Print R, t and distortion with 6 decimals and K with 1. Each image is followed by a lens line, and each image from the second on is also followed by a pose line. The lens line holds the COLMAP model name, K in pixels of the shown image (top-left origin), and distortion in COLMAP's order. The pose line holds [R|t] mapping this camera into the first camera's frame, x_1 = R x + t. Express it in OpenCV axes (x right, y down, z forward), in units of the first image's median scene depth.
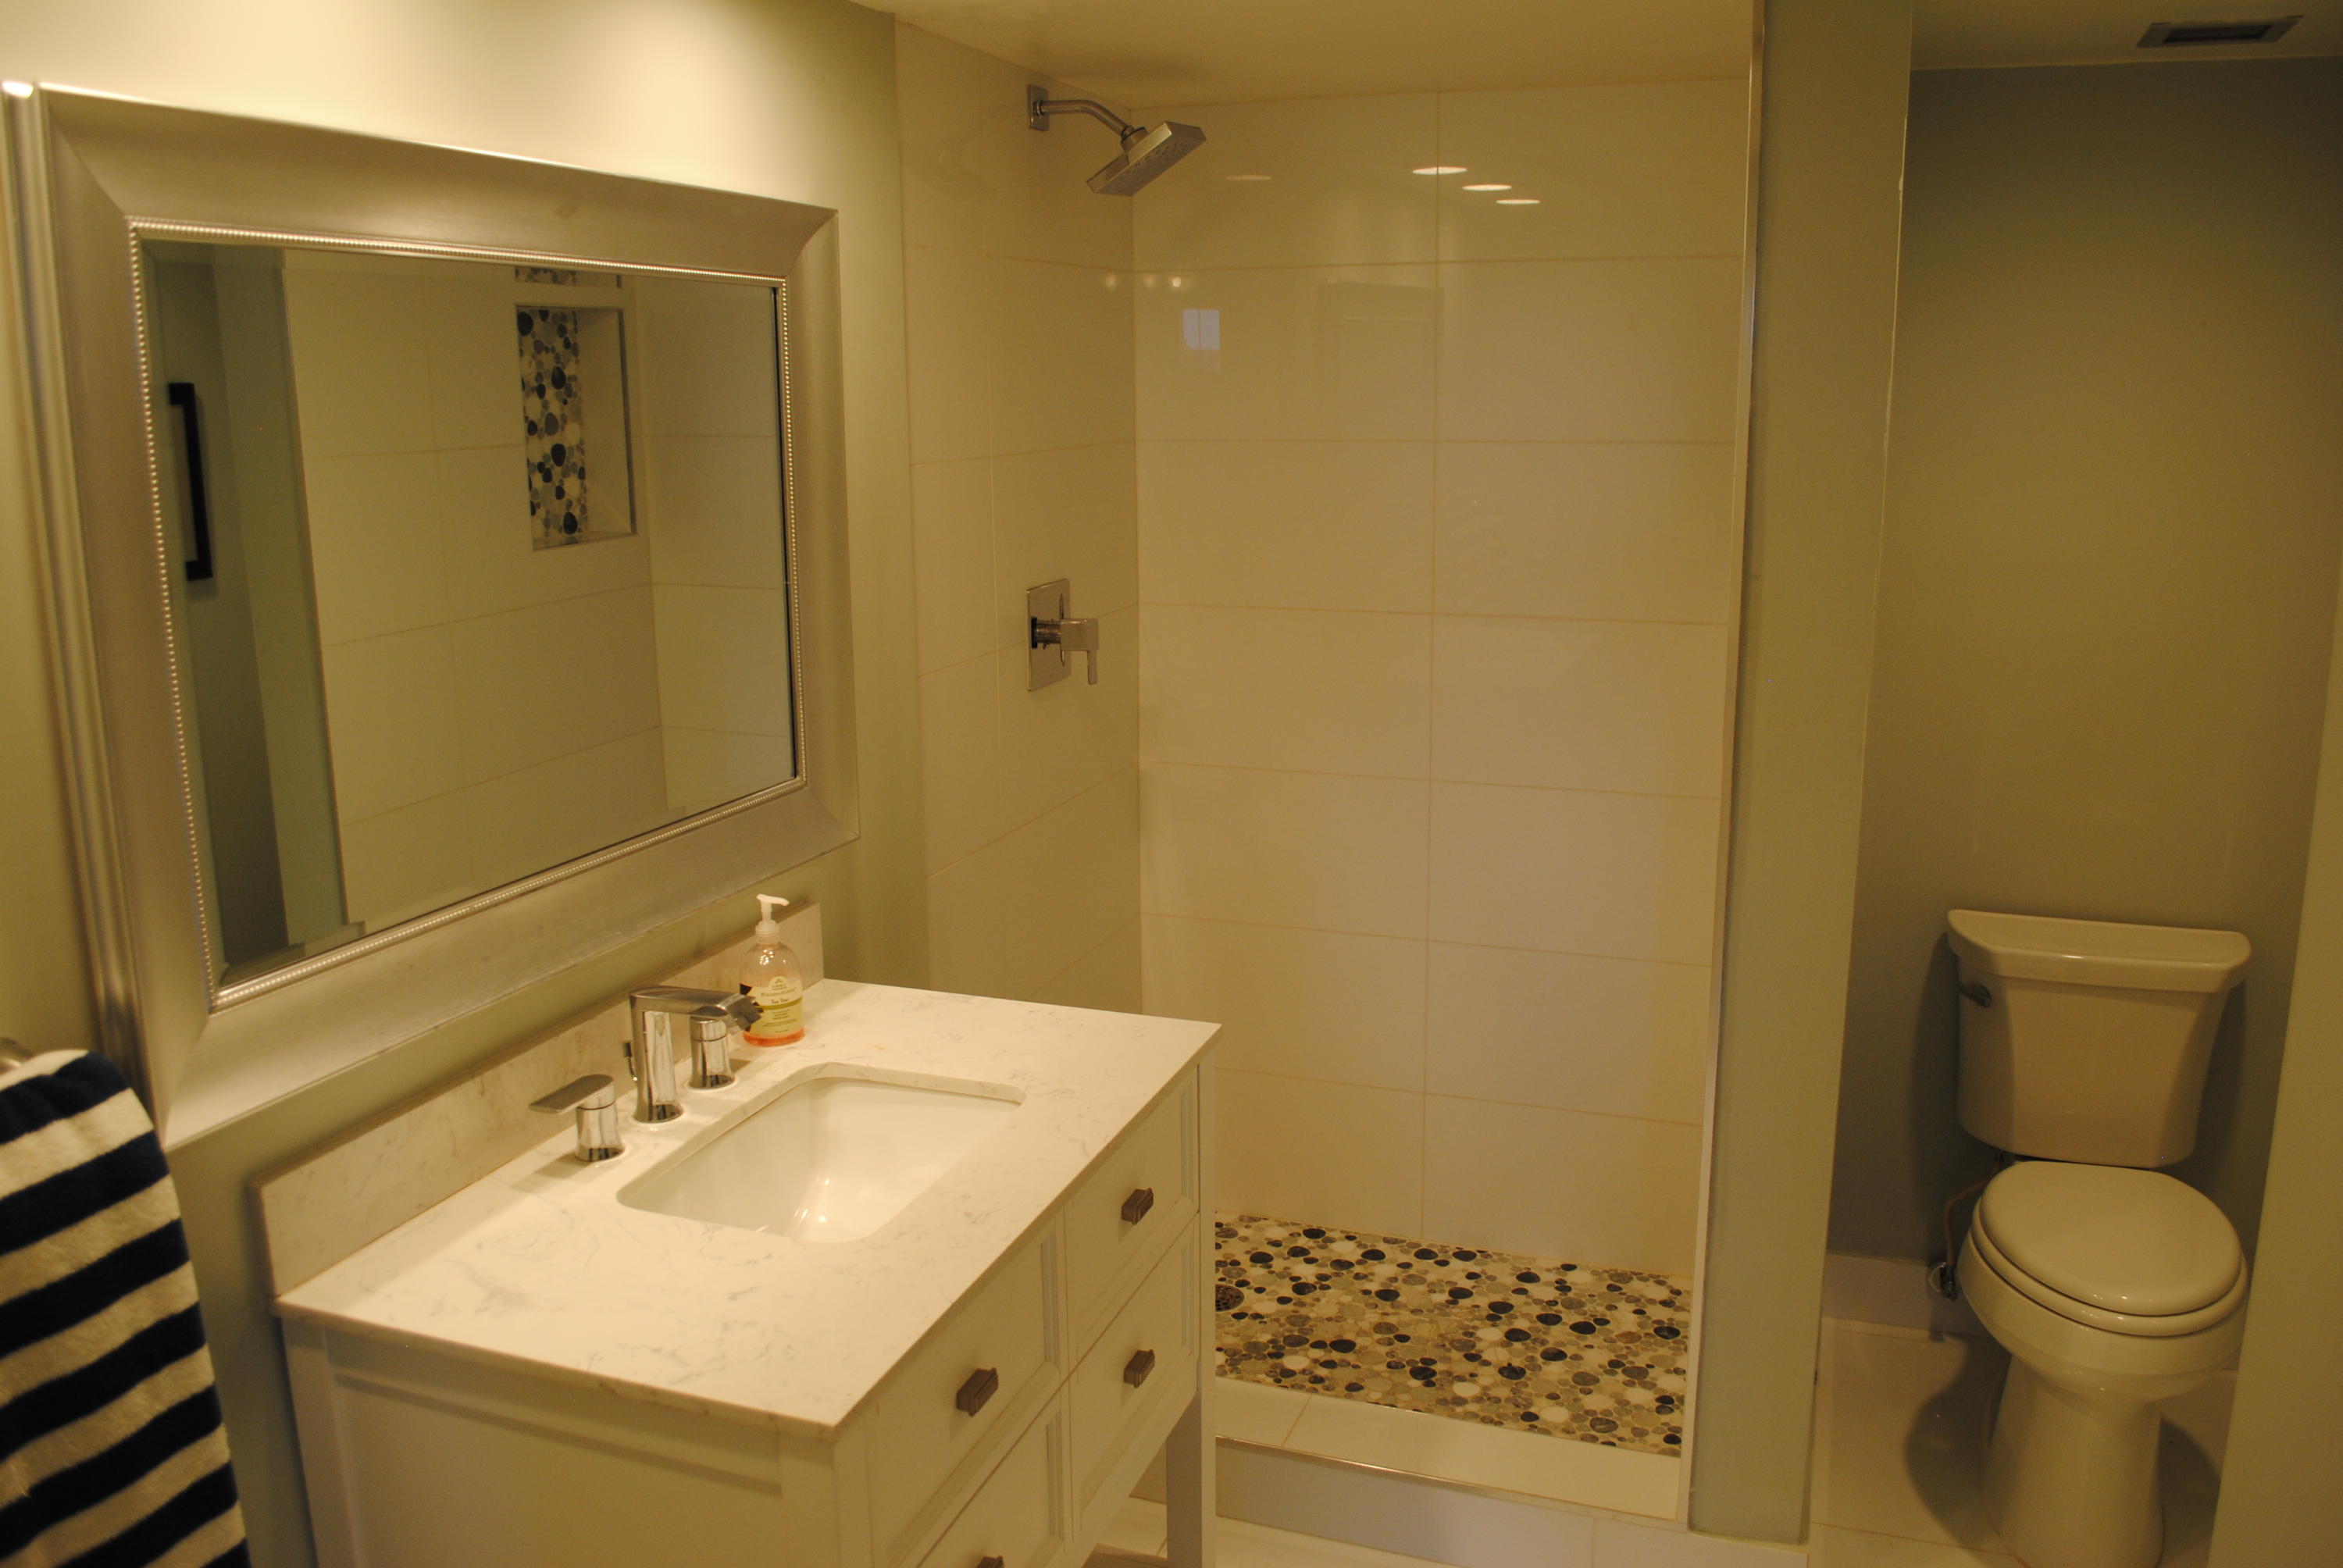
lens RADIAL K [[1856.4, 0, 1171.5], [0, 1856.4, 784.0], [0, 0, 1]] dist [-0.078433, 0.002120]
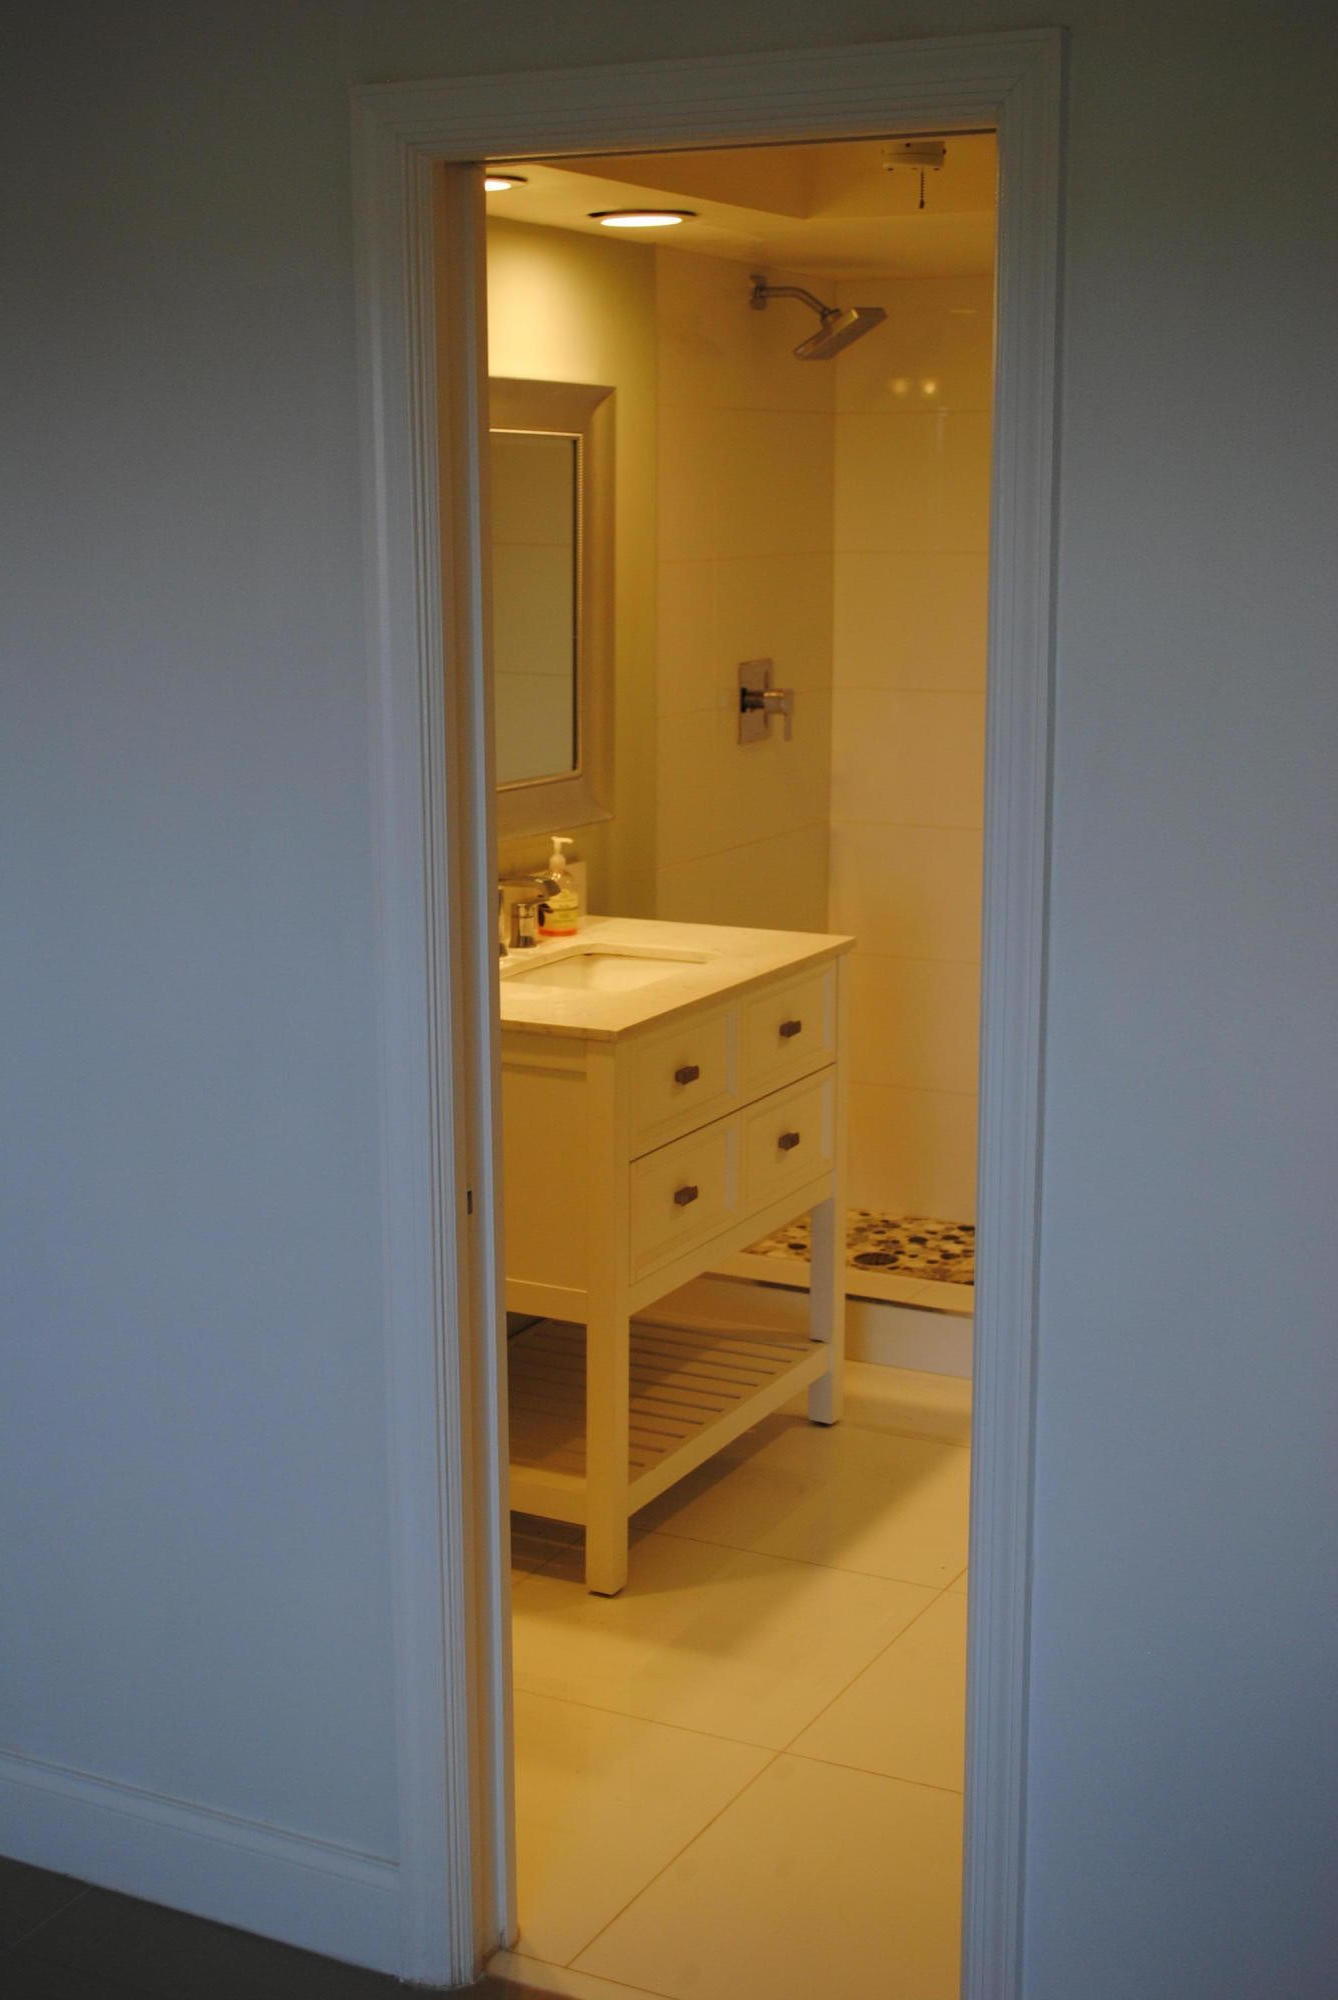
lens RADIAL K [[2597.6, 0, 669.0], [0, 2597.6, 1000.0], [0, 0, 1]] dist [-0.040385, 0.002323]
pose [[0.993433, 0.032100, -0.109823, 0.077332], [-0.034429, 0.999219, -0.019381, 0.160753], [0.109115, 0.023035, 0.993762, -0.772359]]
